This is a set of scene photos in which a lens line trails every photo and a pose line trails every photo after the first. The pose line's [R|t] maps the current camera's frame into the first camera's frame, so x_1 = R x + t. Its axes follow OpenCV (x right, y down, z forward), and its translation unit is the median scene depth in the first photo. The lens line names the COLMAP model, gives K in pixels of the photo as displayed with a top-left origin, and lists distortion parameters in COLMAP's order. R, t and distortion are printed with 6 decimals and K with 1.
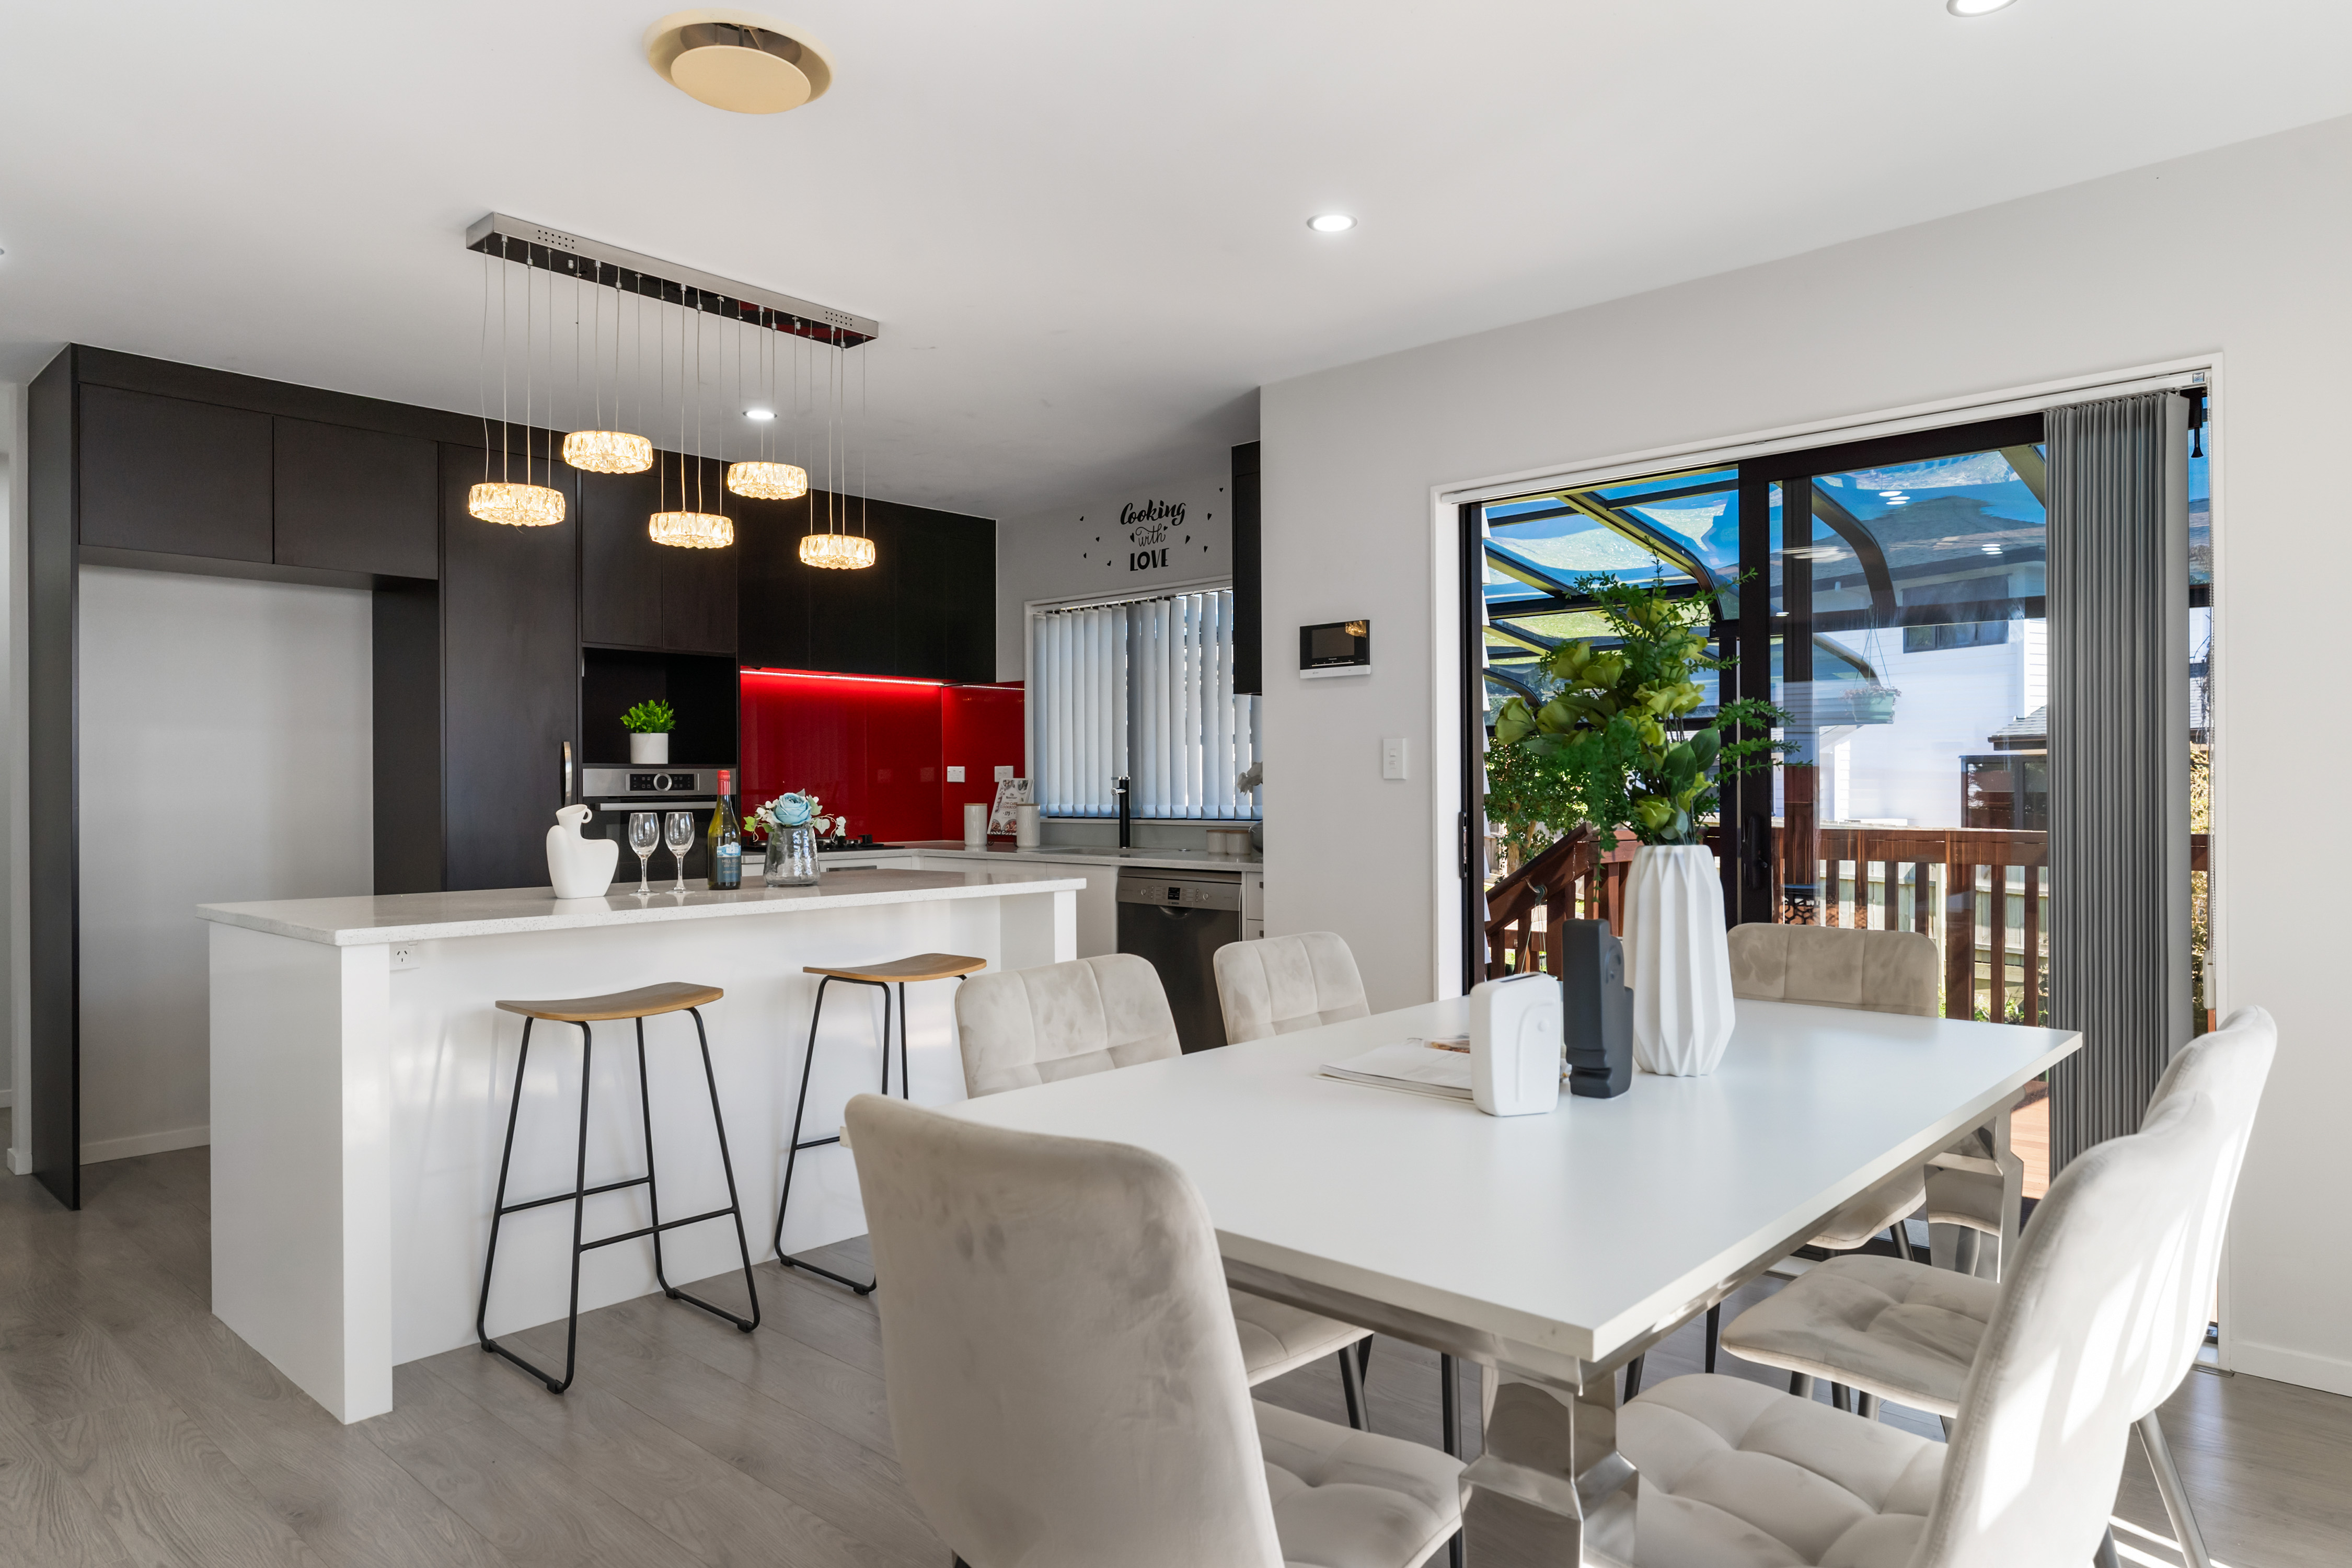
lens RADIAL K [[1441.3, 0, 1175.9], [0, 1441.3, 784.9], [0, 0, 1]] dist [-0.000351, 0.000056]
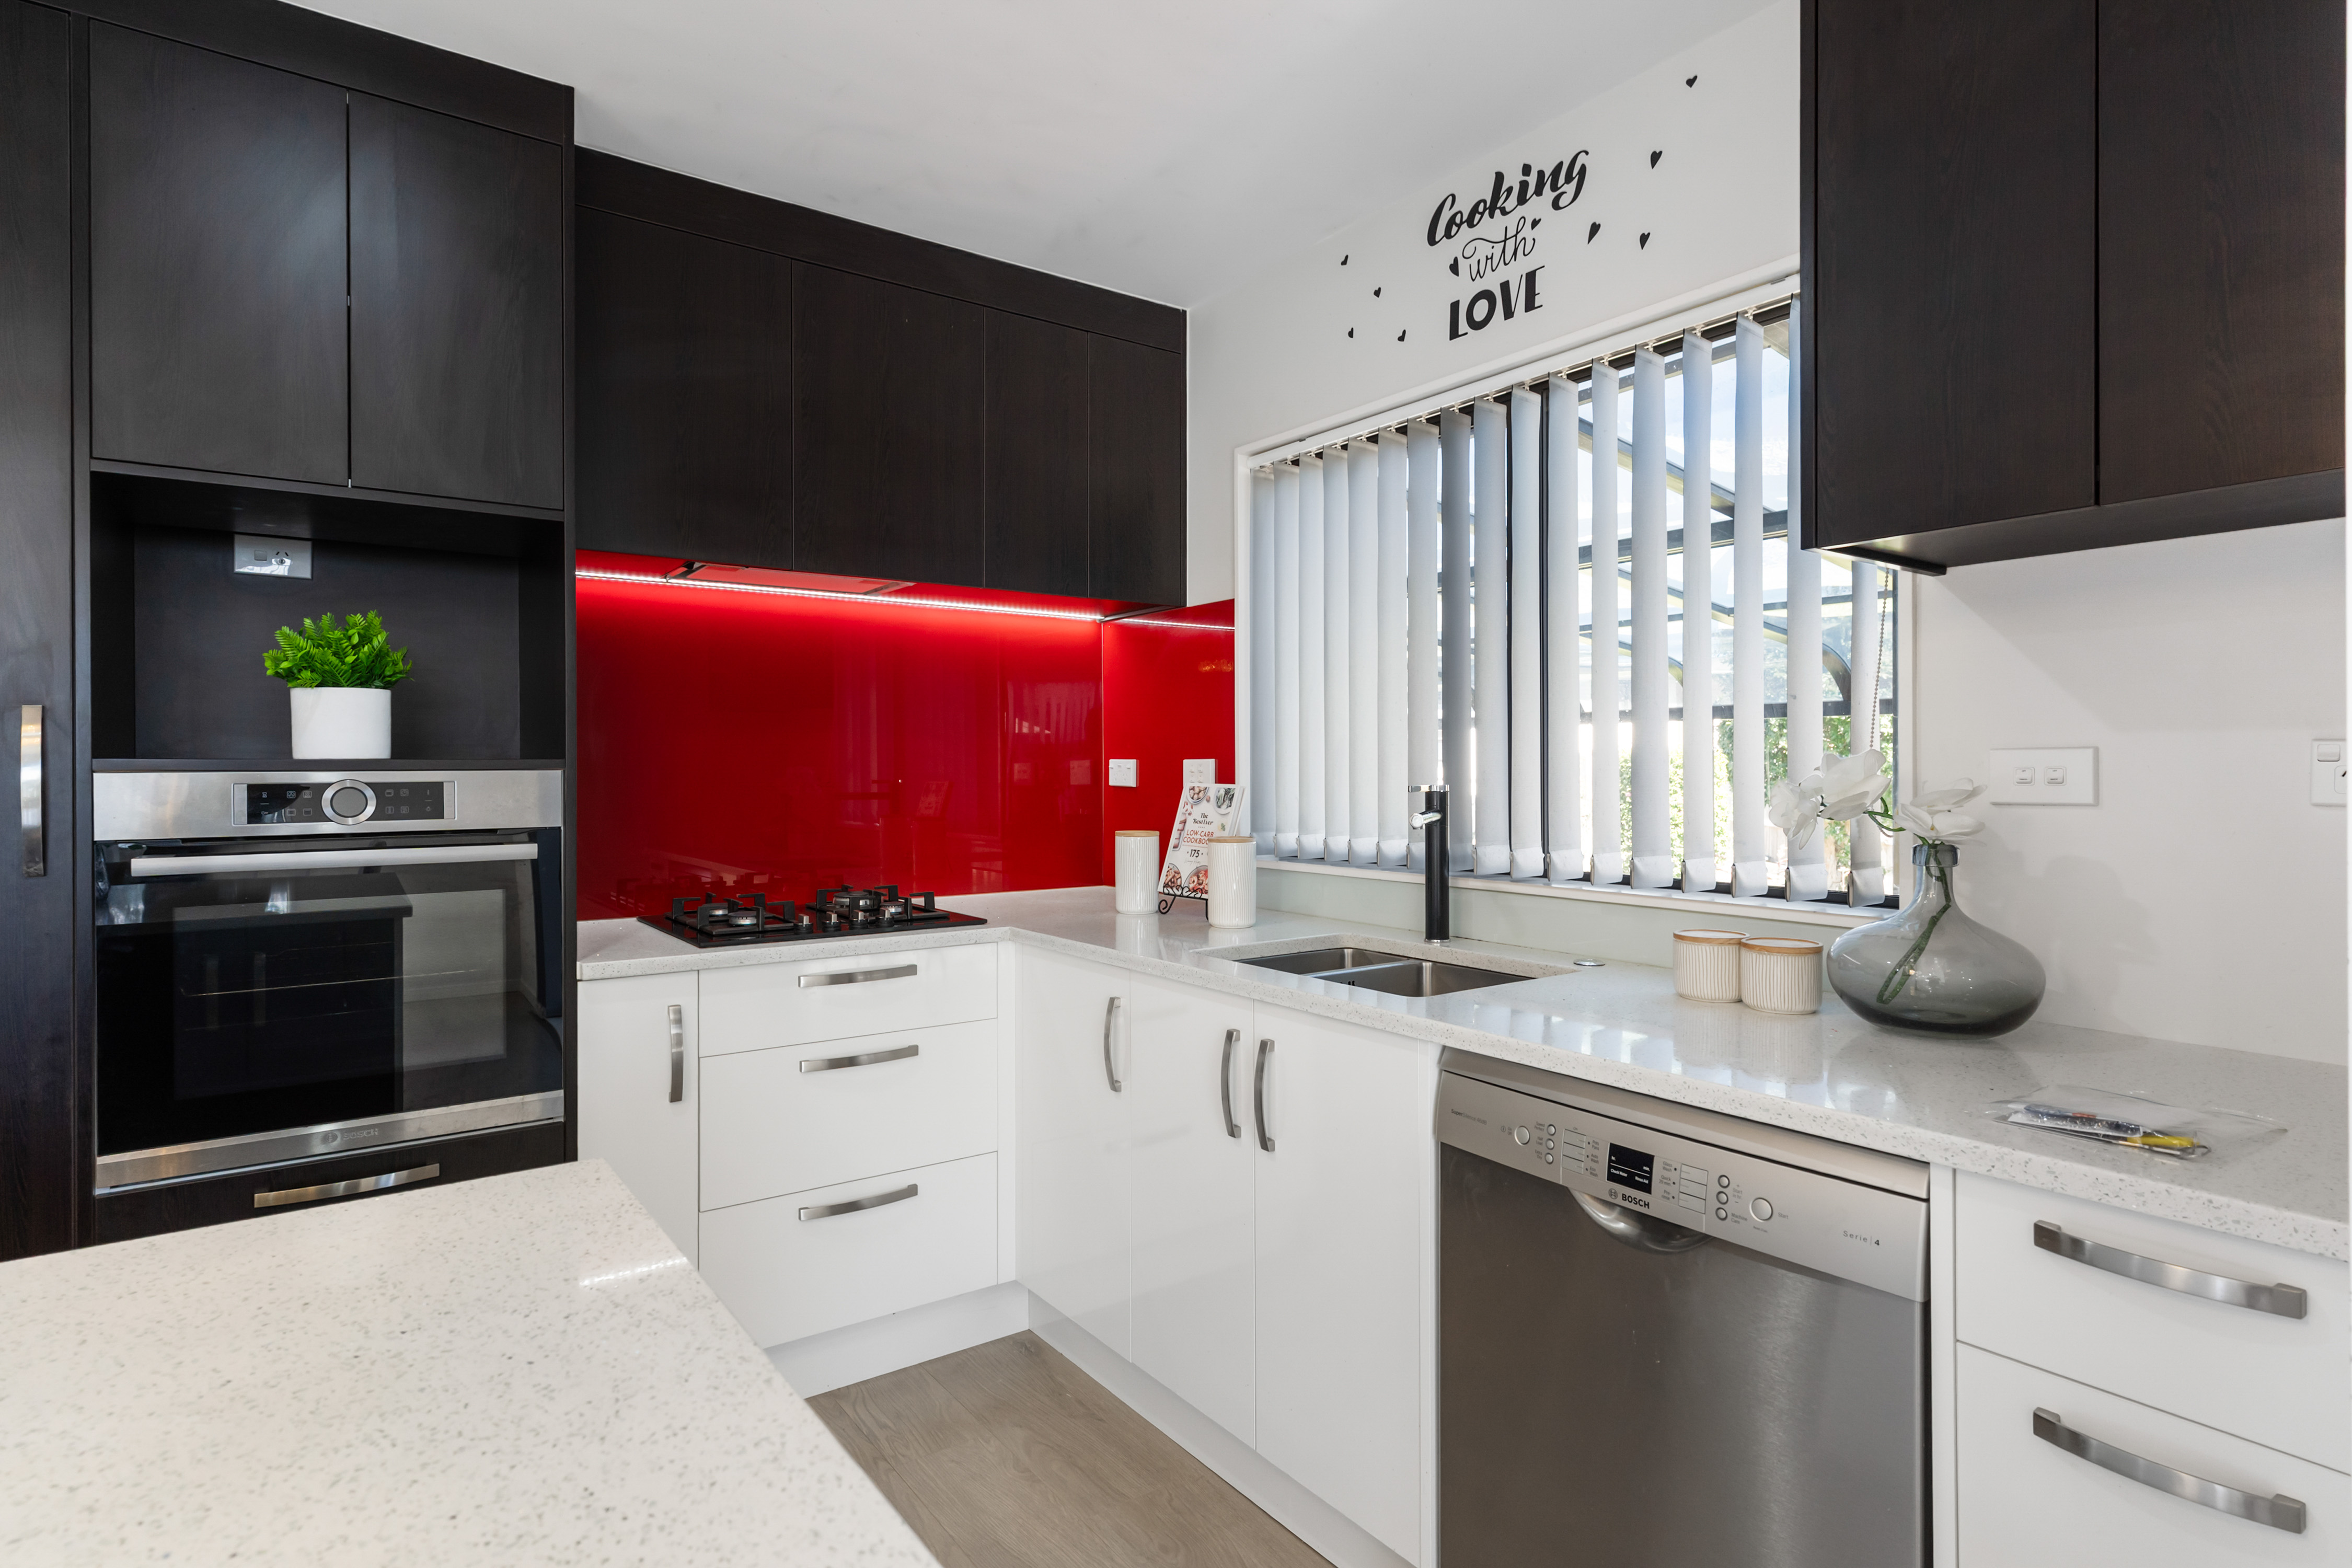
lens RADIAL K [[1198.4, 0, 1163.4], [0, 1198.4, 775.8], [0, 0, 1]] dist [0.002847, -0.000549]
pose [[0.976907, 0.004240, -0.213623, -0.038816], [-0.002674, 0.999967, 0.007617, -0.011213], [0.213648, -0.006870, 0.976887, 0.606422]]
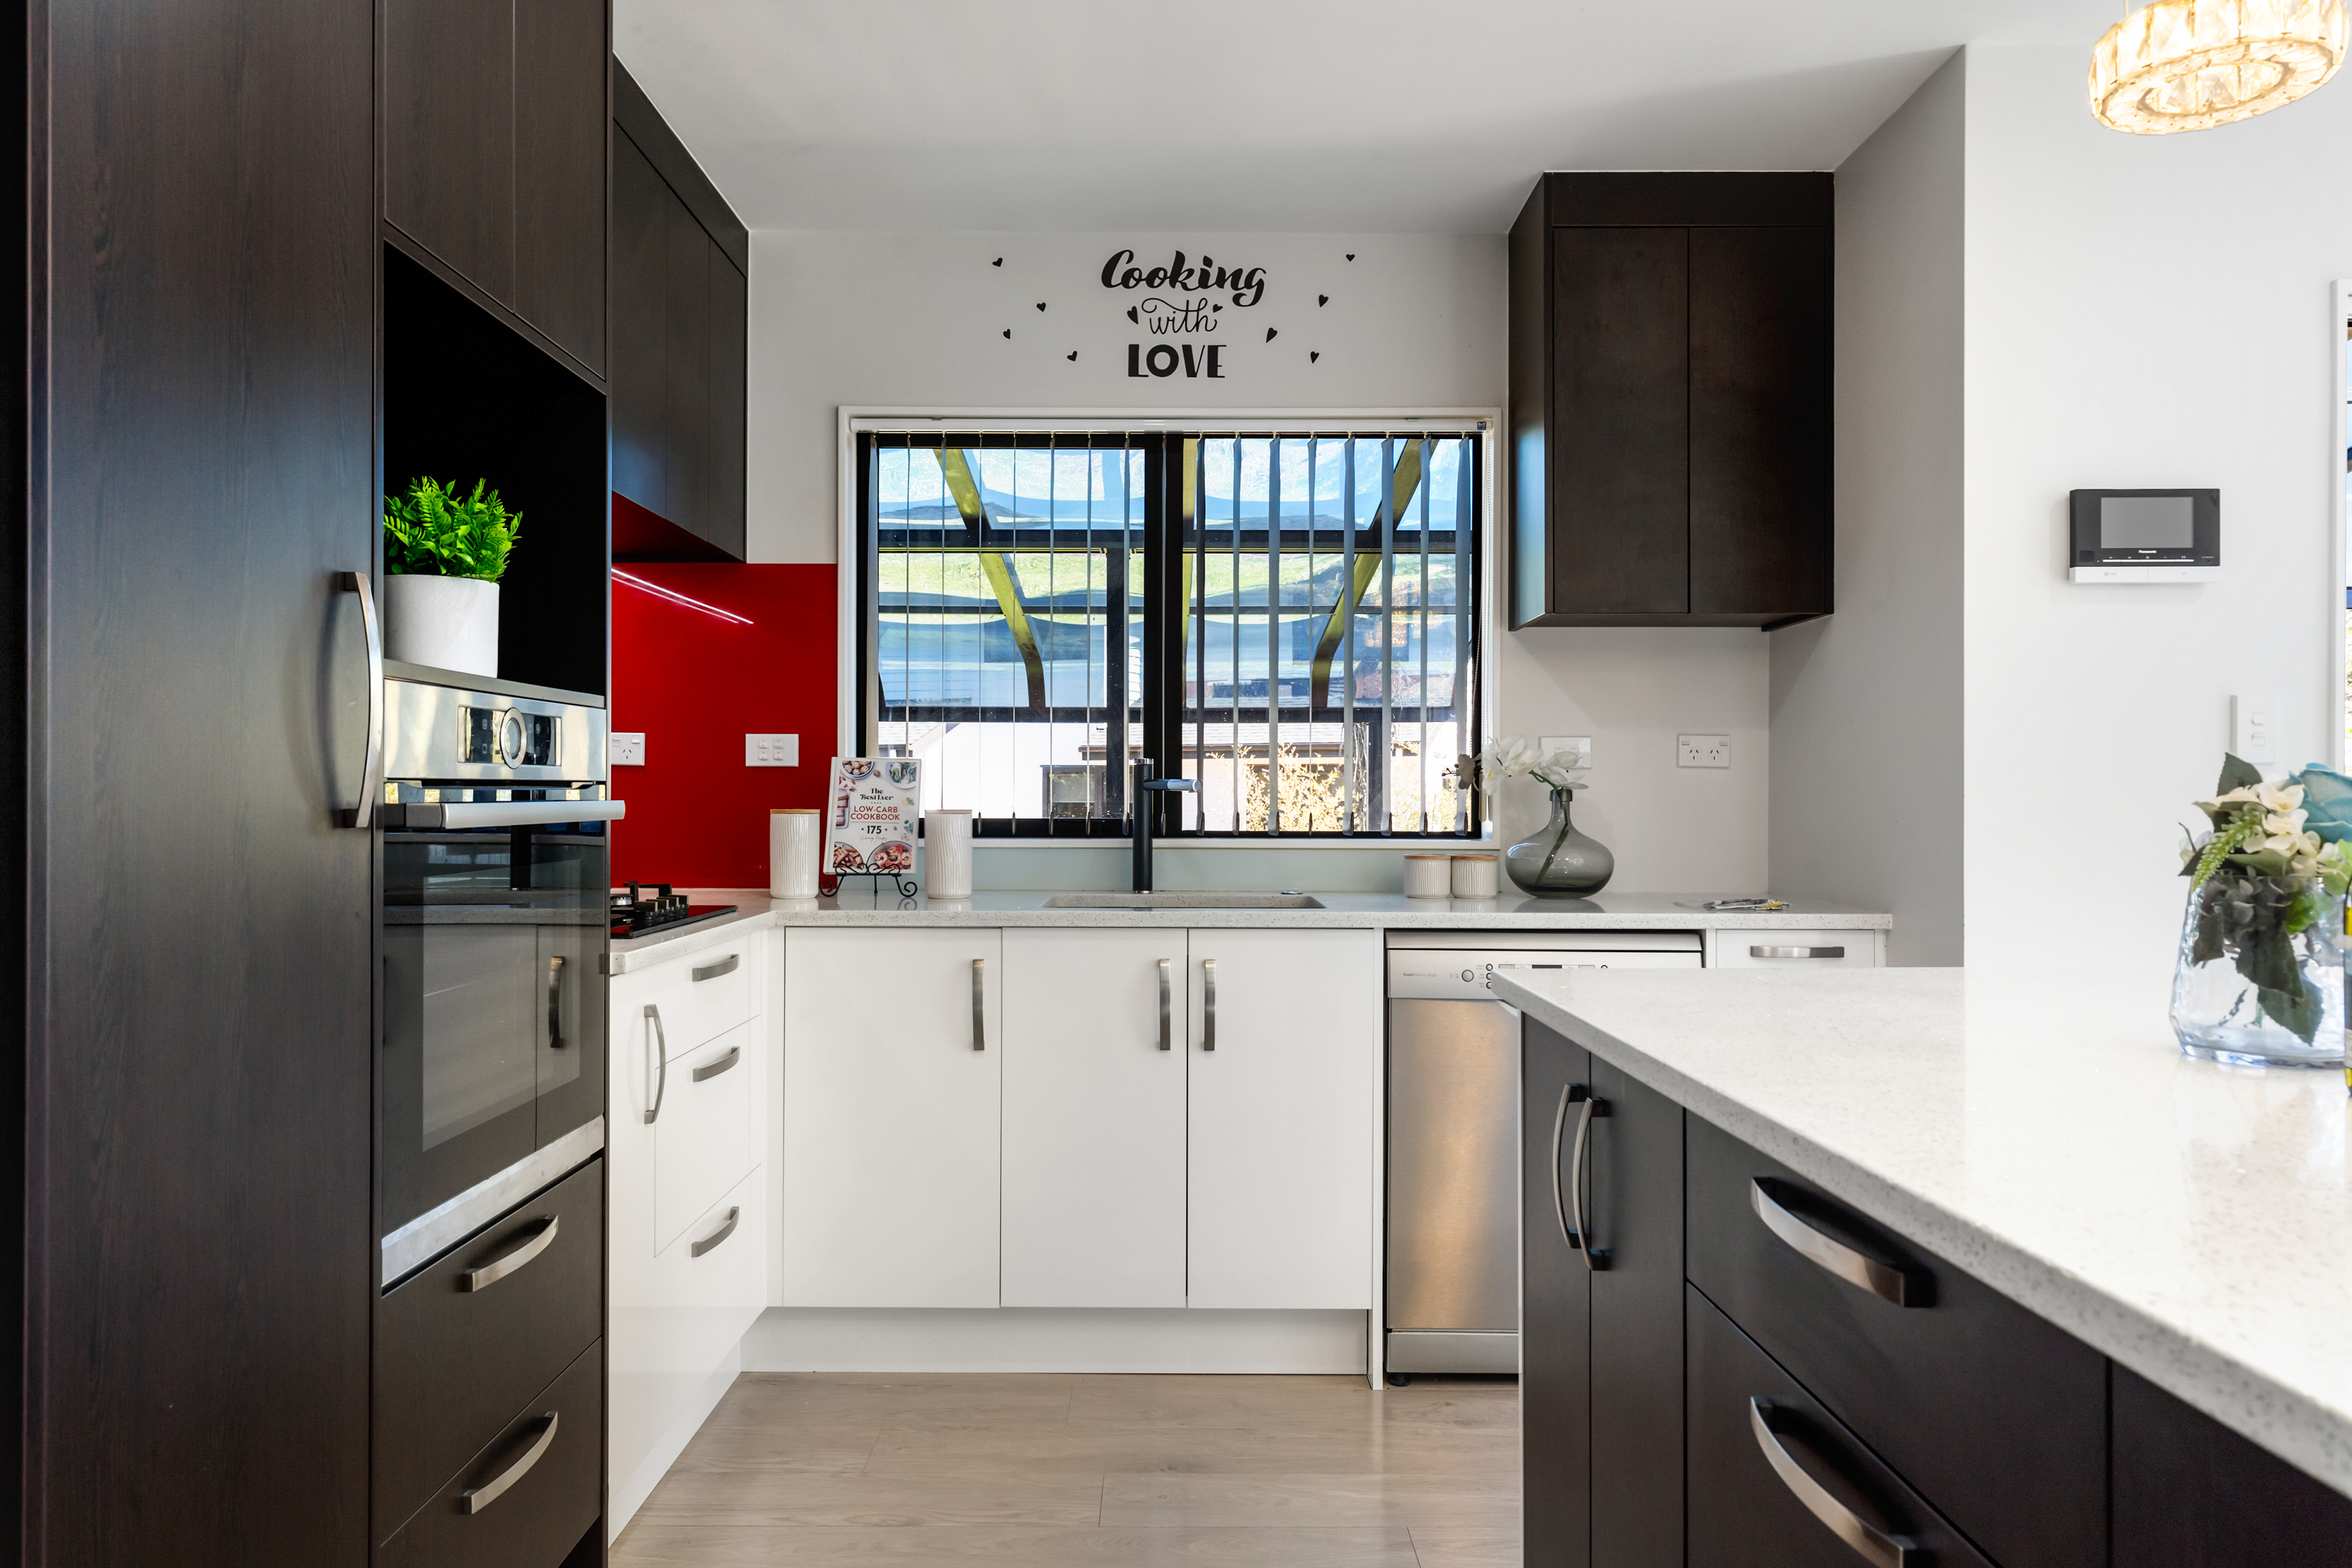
lens RADIAL K [[1620.3, 0, 1166.5], [0, 1620.3, 797.8], [0, 0, 1]] dist [0.004121, 0.002053]
pose [[0.745778, 0.009009, 0.666133, -0.424364], [-0.008168, 0.999957, -0.004379, 0.010941], [-0.666144, -0.002175, 0.745820, 0.543868]]
